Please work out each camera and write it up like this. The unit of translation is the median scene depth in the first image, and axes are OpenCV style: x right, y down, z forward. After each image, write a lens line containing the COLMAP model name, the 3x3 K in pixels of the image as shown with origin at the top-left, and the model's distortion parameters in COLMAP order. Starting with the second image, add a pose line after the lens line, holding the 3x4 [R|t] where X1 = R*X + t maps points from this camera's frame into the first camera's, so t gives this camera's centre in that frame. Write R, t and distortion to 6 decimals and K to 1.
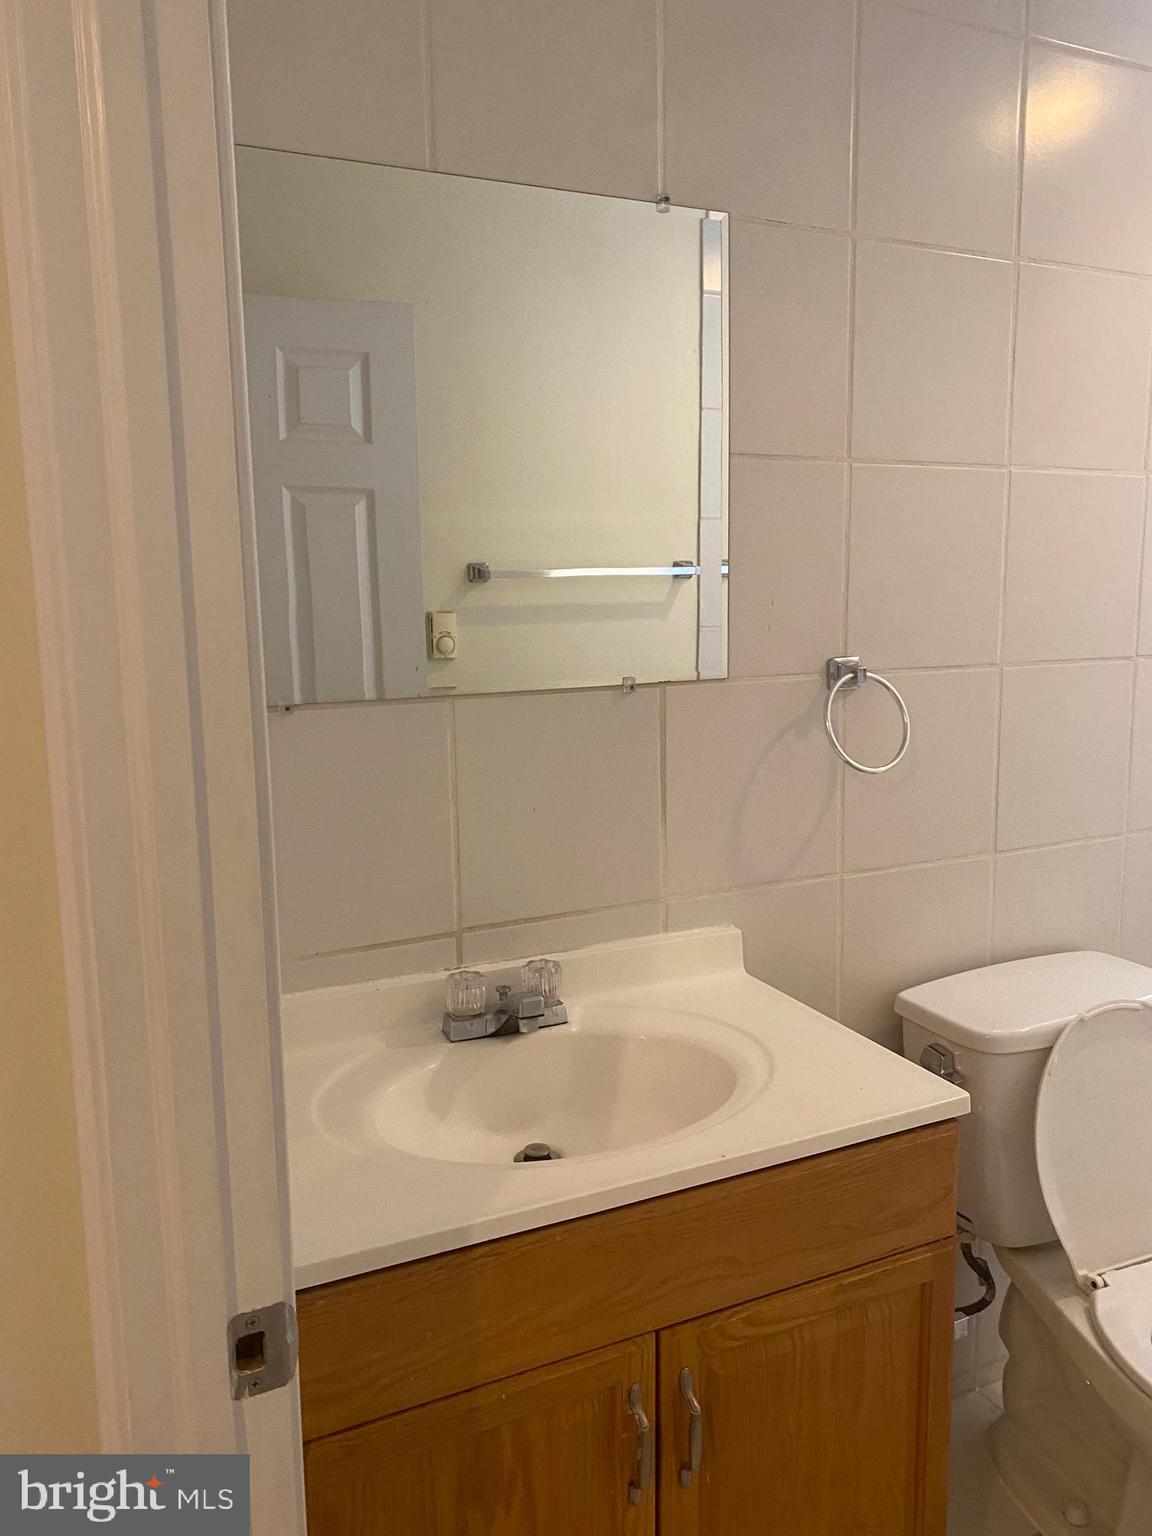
lens RADIAL K [[1175.6, 0, 576.0], [0, 1175.6, 768.0], [0, 0, 1]] dist [0.006929, 0.002084]
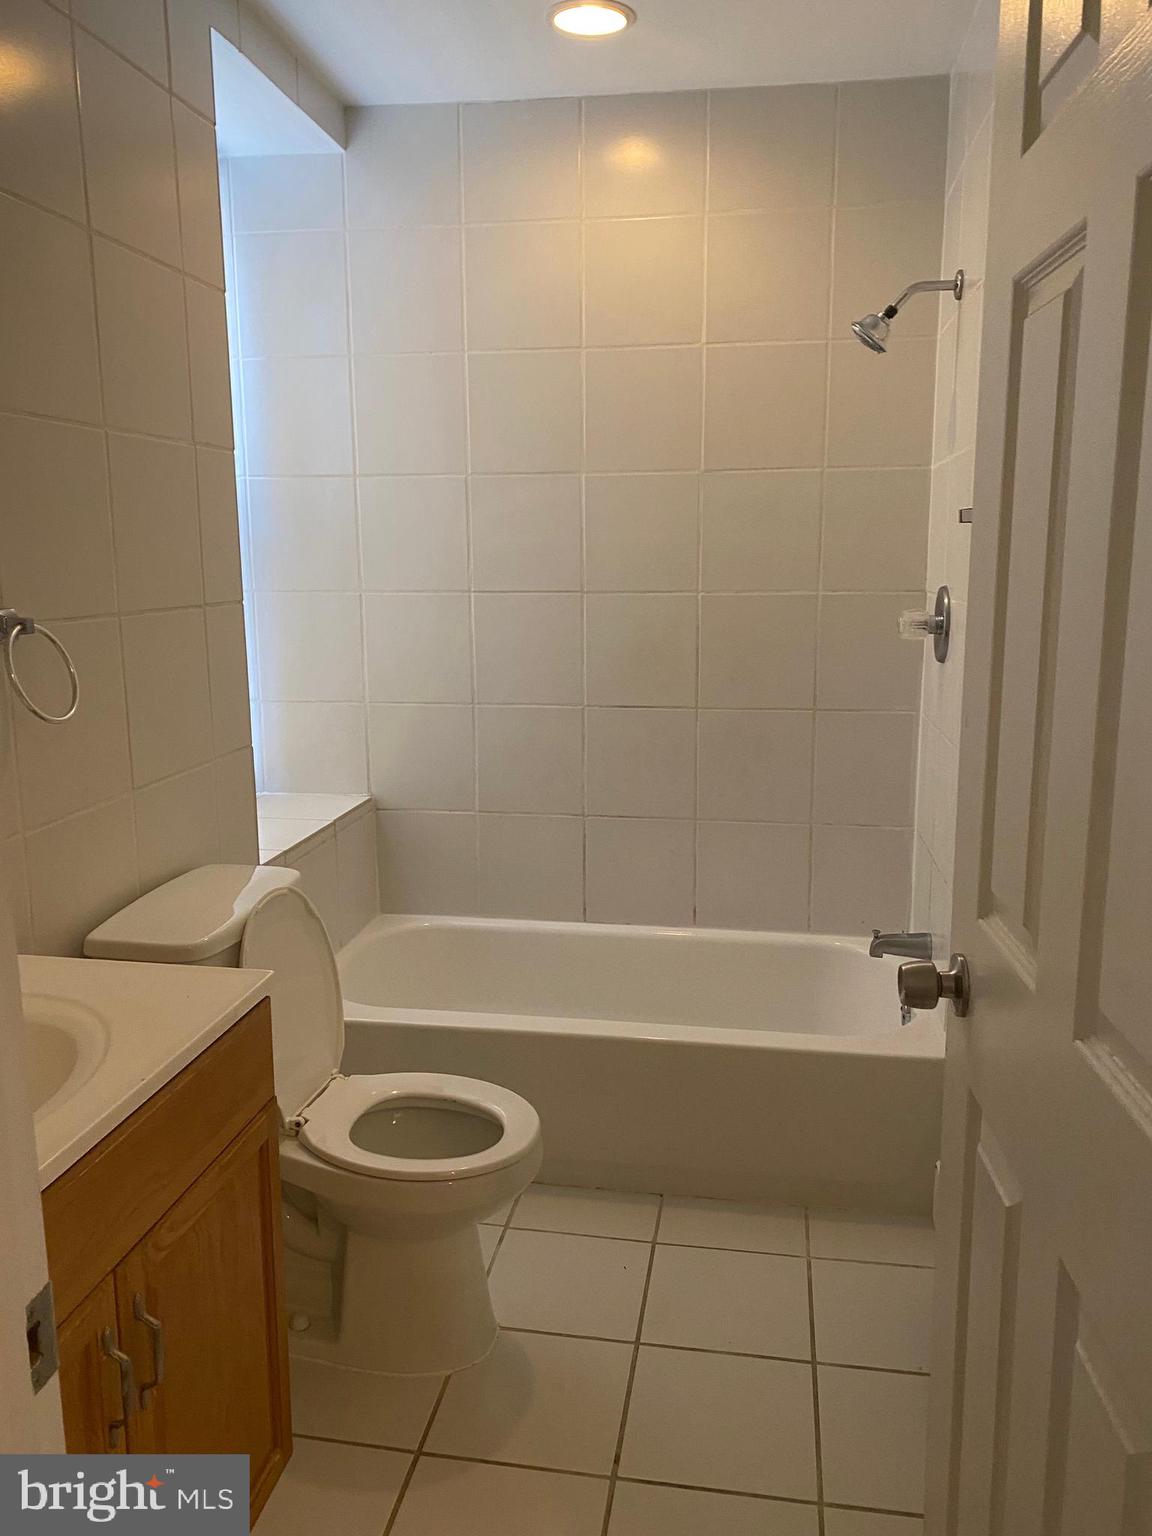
lens RADIAL K [[1175.6, 0, 576.0], [0, 1175.6, 768.0], [0, 0, 1]] dist [0.006929, 0.002084]
pose [[0.579407, -0.135381, 0.803716, -0.307389], [0.117388, 0.989688, 0.082081, 0.012759], [-0.806540, 0.046788, 0.589324, 0.046265]]
